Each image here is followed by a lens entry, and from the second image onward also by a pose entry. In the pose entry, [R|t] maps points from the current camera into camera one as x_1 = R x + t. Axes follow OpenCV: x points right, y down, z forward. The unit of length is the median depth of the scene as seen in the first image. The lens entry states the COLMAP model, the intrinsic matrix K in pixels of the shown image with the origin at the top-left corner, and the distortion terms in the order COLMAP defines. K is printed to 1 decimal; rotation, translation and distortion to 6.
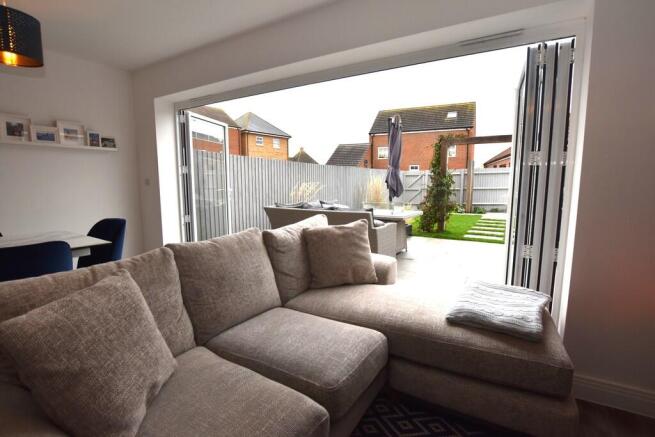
lens RADIAL K [[323.5, 0, 329.5], [0, 323.5, 215.3], [0, 0, 1]] dist [-0.005610, -0.000179]
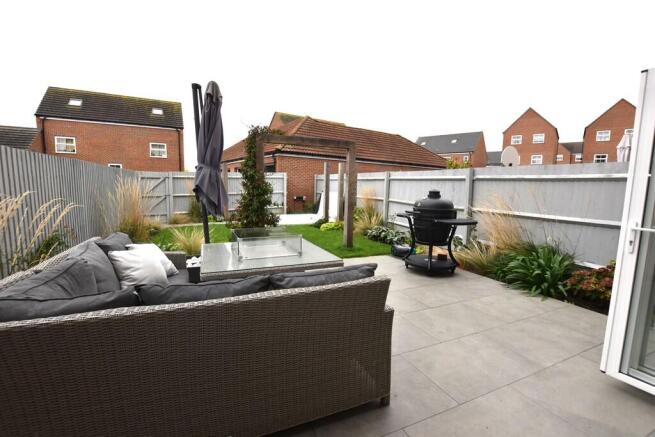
lens RADIAL K [[297.4, 0, 326.9], [0, 297.4, 220.6], [0, 0, 1]] dist [-0.018229, 0.000055]
pose [[0.588475, -0.083244, 0.804218, -0.035396], [0.066270, 0.996305, 0.054635, -0.015431], [-0.805795, 0.021144, 0.591817, 0.118751]]
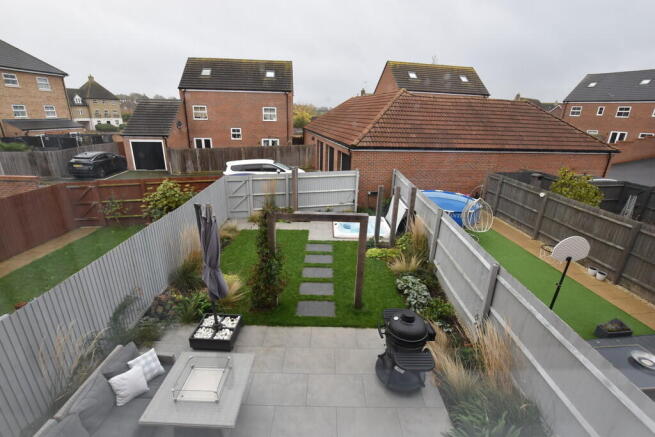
lens RADIAL K [[304.4, 0, 327.6], [0, 304.4, 221.7], [0, 0, 1]] dist [-0.020127, 0.000197]
pose [[0.863269, -0.152349, 0.481203, 0.025403], [0.027332, 0.966071, 0.256825, -0.108582], [-0.504003, -0.208557, 0.838144, 0.063905]]
